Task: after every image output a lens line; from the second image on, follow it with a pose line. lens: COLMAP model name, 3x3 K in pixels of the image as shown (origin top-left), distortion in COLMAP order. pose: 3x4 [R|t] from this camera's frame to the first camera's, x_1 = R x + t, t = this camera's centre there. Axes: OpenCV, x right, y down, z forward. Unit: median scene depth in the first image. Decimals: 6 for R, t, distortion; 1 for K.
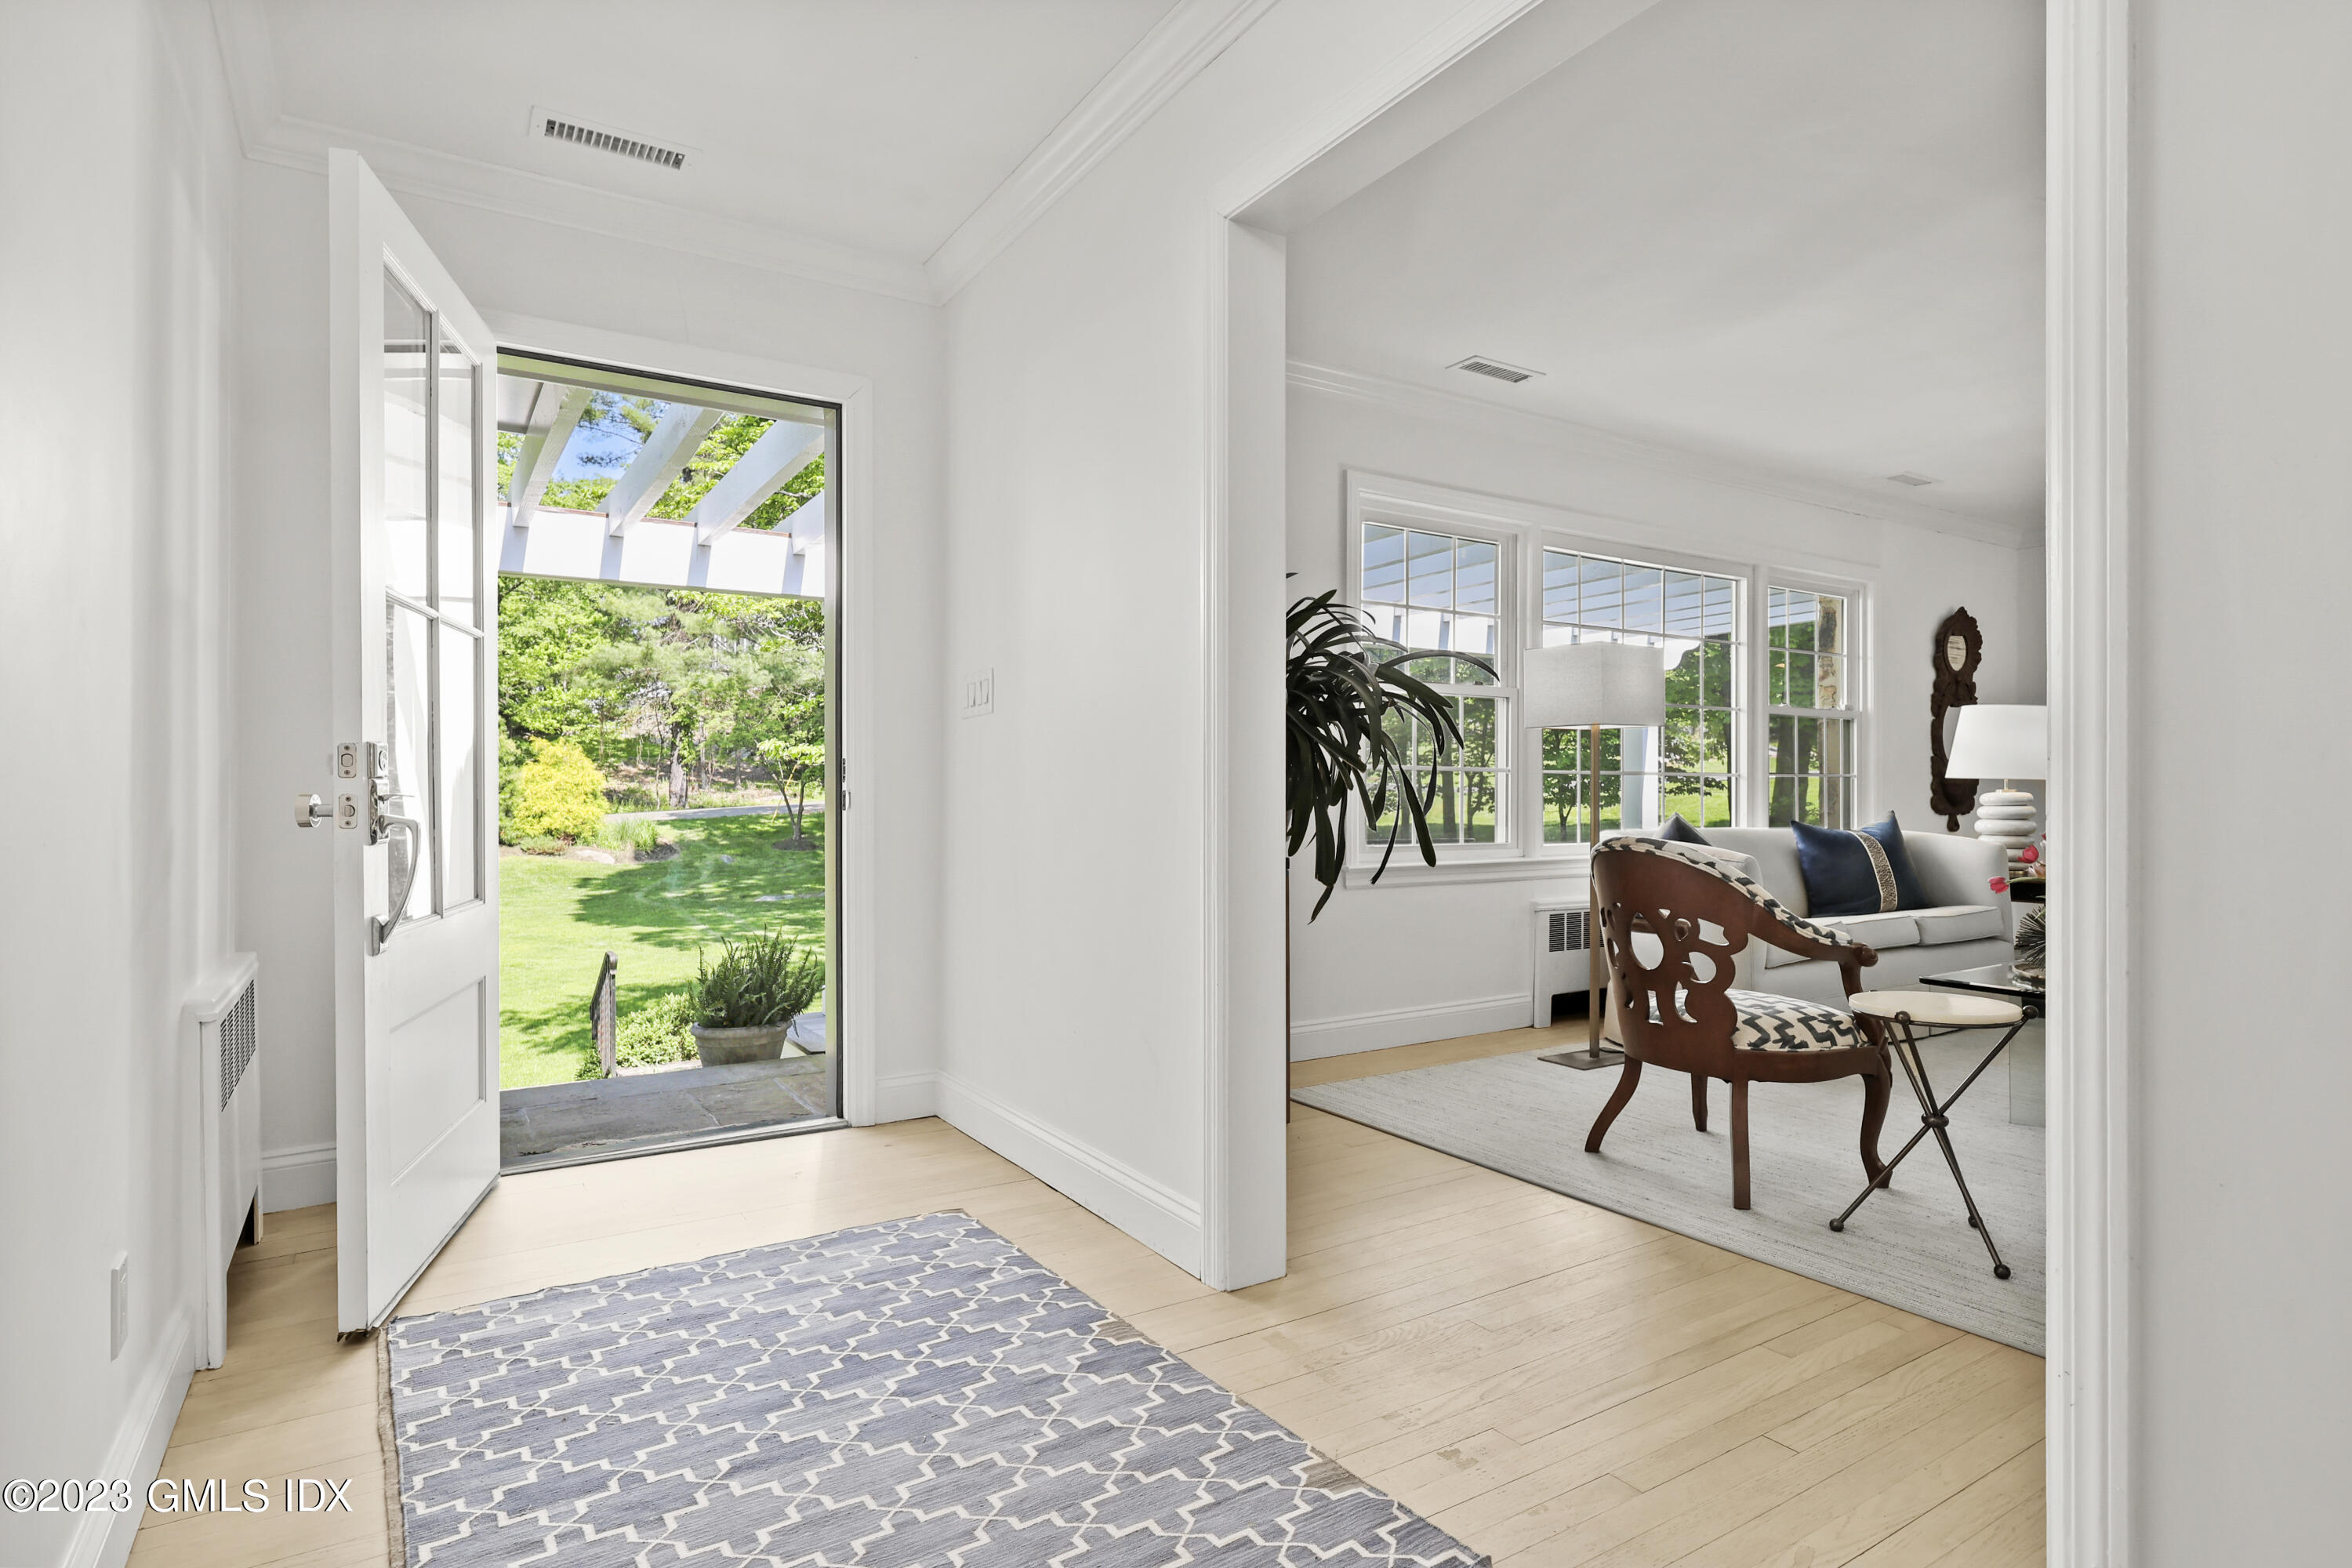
lens RADIAL K [[1202.4, 0, 1182.0], [0, 1202.4, 799.2], [0, 0, 1]] dist [-0.000635, 0.000081]
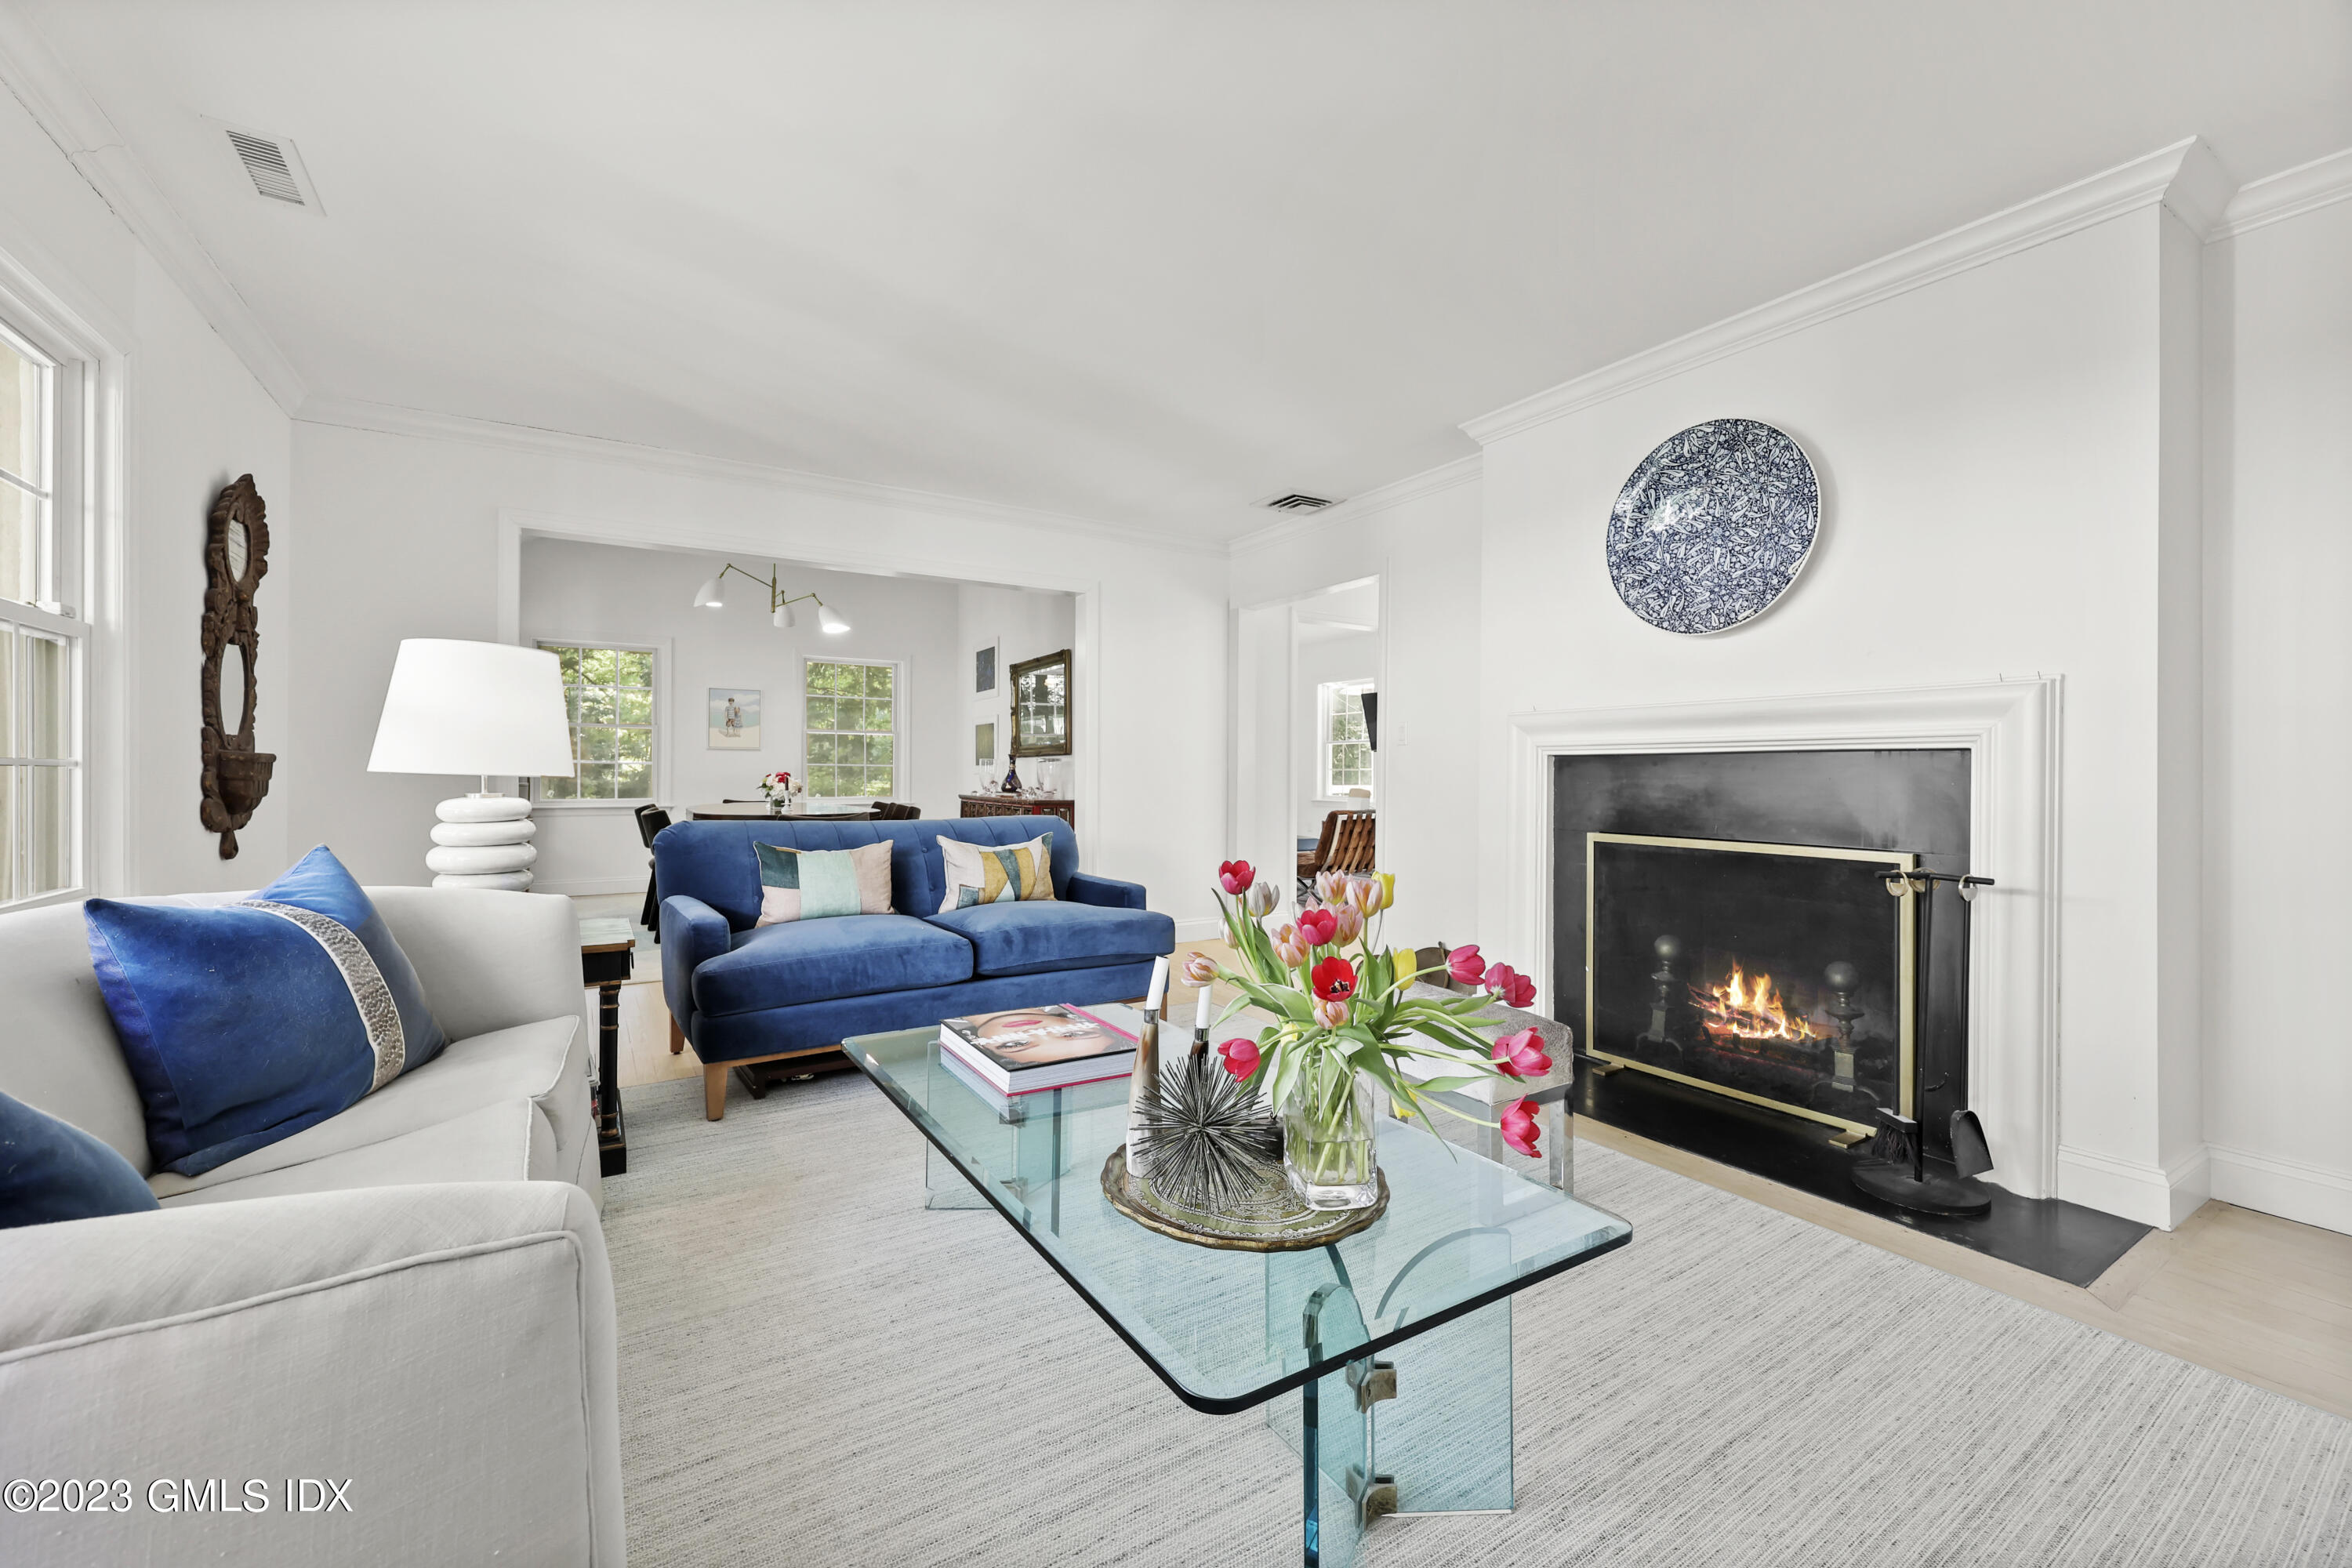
lens RADIAL K [[953.7, 0, 1176.0], [0, 953.7, 784.0], [0, 0, 1]] dist [0.008320, 0.000147]
pose [[0.014851, -0.008990, 0.999849, 0.188313], [-0.001584, 0.999958, 0.009014, -0.014390], [-0.999888, -0.001718, 0.014837, 0.546251]]
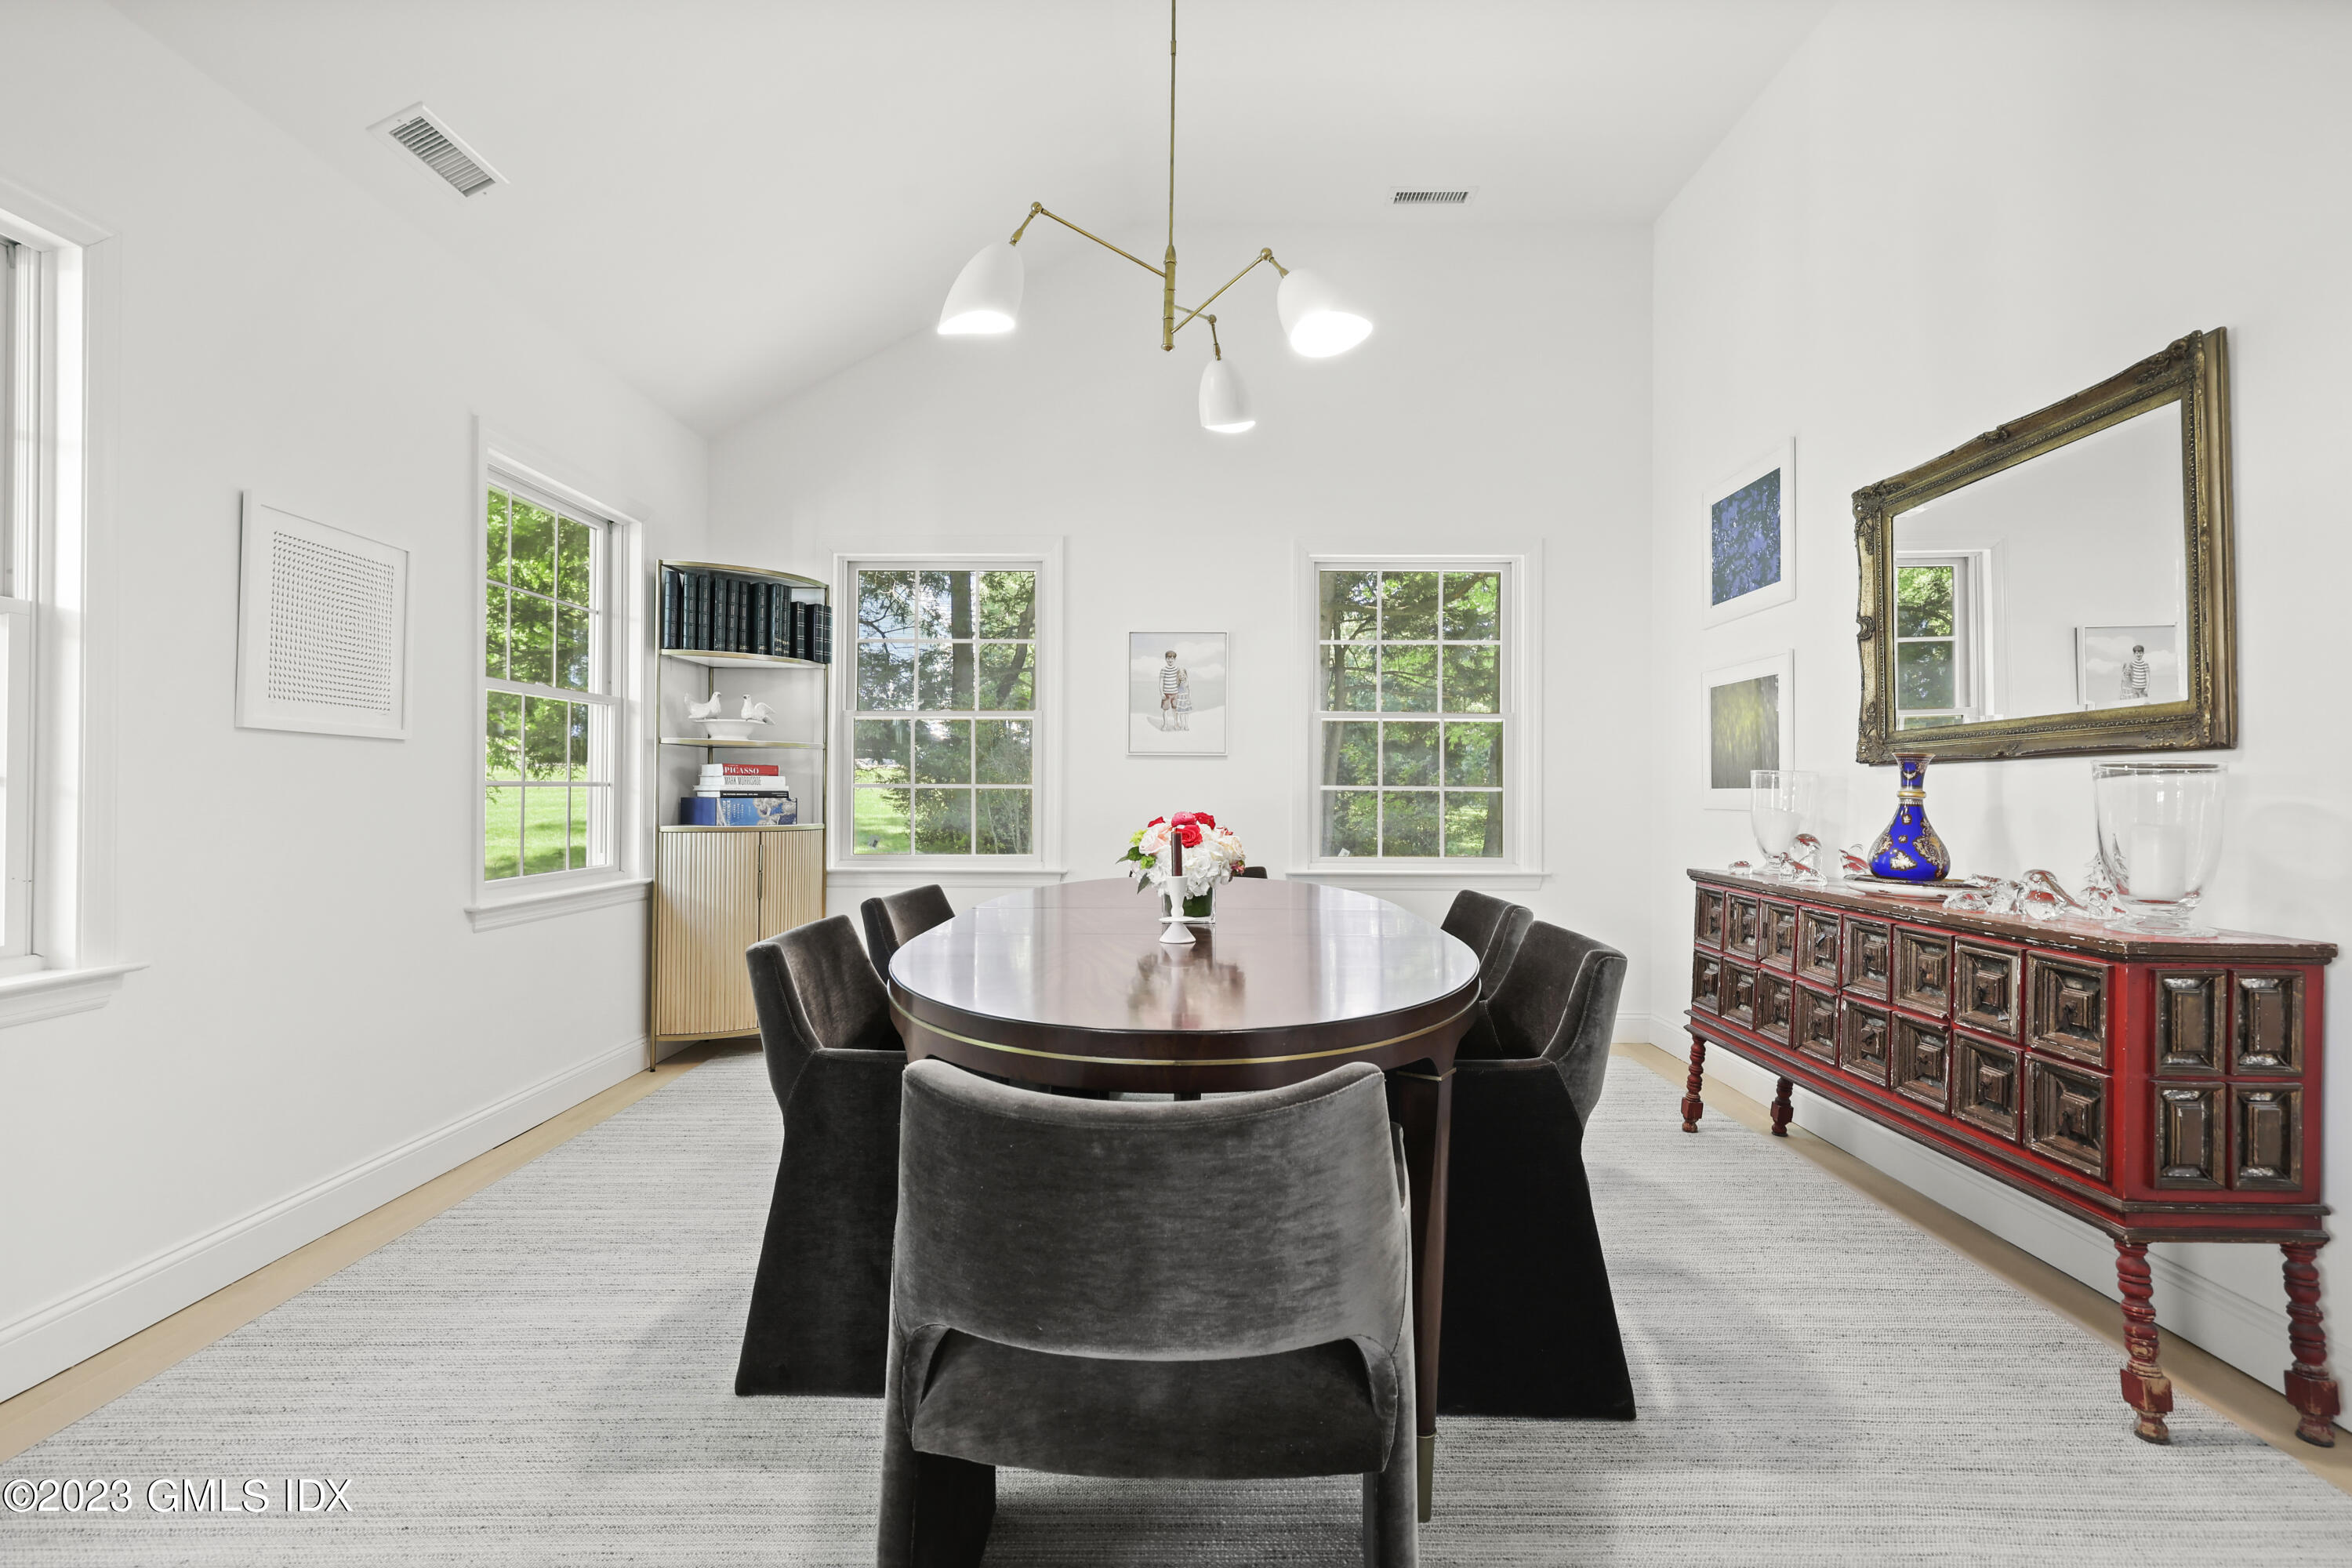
lens RADIAL K [[1126.6, 0, 1176.6], [0, 1126.6, 771.9], [0, 0, 1]] dist [0.001490, 0.000497]
pose [[0.540804, 0.015115, 0.841013, 0.857680], [-0.000453, 0.999844, -0.017679, -0.025592], [-0.841148, 0.009180, 0.540726, 0.766165]]
